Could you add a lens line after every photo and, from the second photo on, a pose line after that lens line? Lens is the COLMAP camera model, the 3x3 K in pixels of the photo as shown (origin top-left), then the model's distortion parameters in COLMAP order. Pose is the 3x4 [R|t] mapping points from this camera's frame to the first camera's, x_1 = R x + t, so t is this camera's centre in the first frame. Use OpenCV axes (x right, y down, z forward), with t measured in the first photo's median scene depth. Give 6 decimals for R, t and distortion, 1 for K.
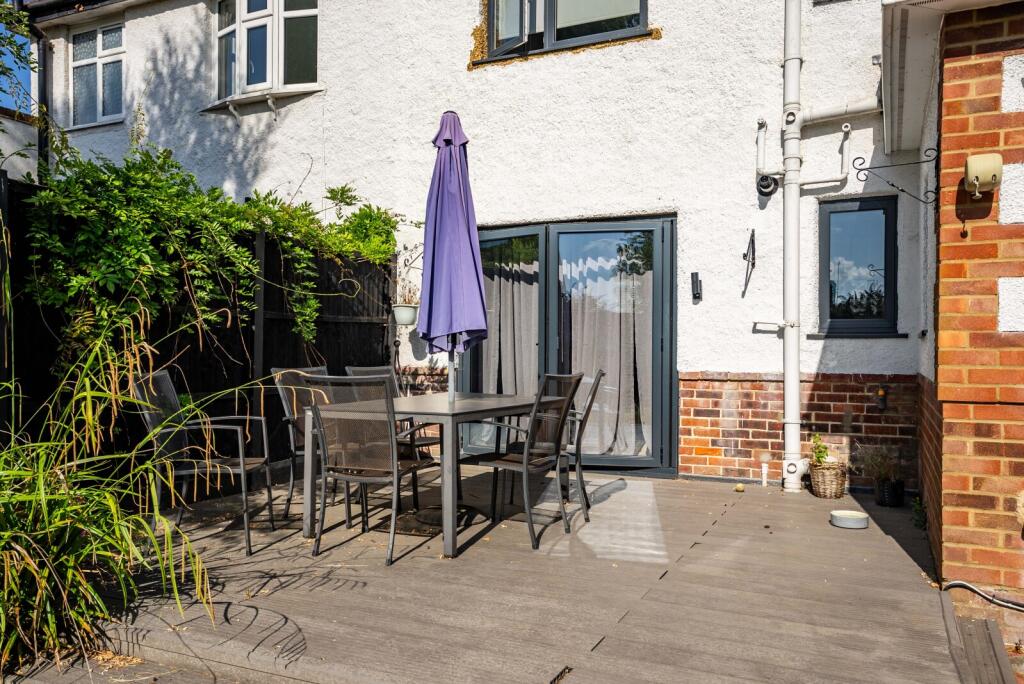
lens RADIAL K [[791.6, 0, 508.2], [0, 791.6, 349.4], [0, 0, 1]] dist [0.013116, 0.009981]
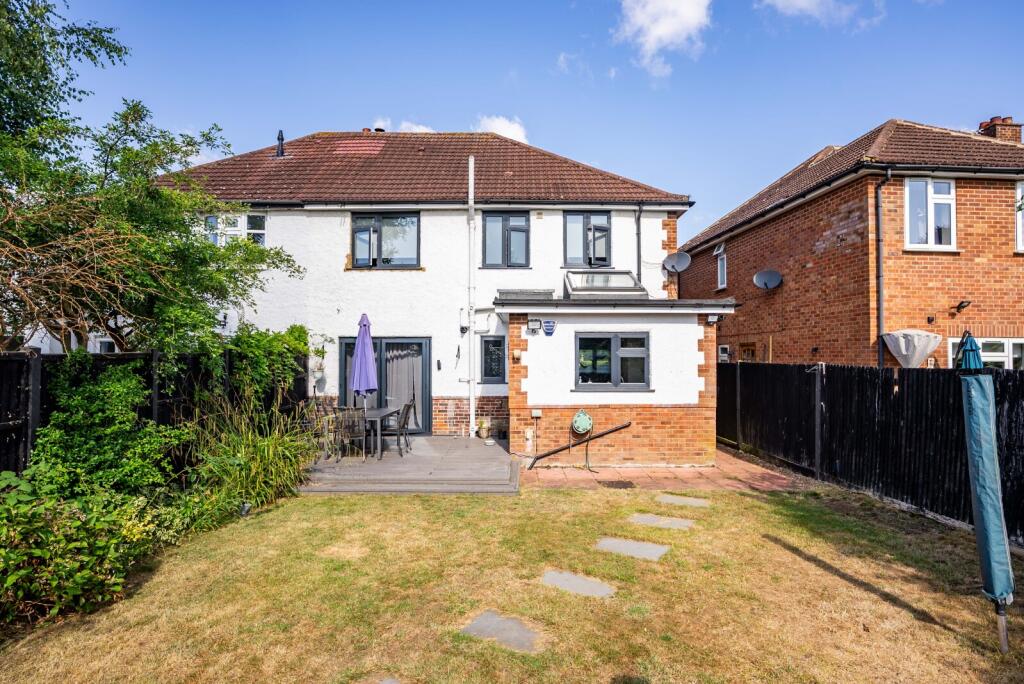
lens RADIAL K [[567.4, 0, 508.8], [0, 567.4, 344.8], [0, 0, 1]] dist [-0.004125, -0.000081]
pose [[0.911083, 0.004646, 0.412197, -0.367691], [0.004723, 0.999753, -0.021708, -0.110522], [-0.412196, 0.021725, 0.910836, -0.925242]]
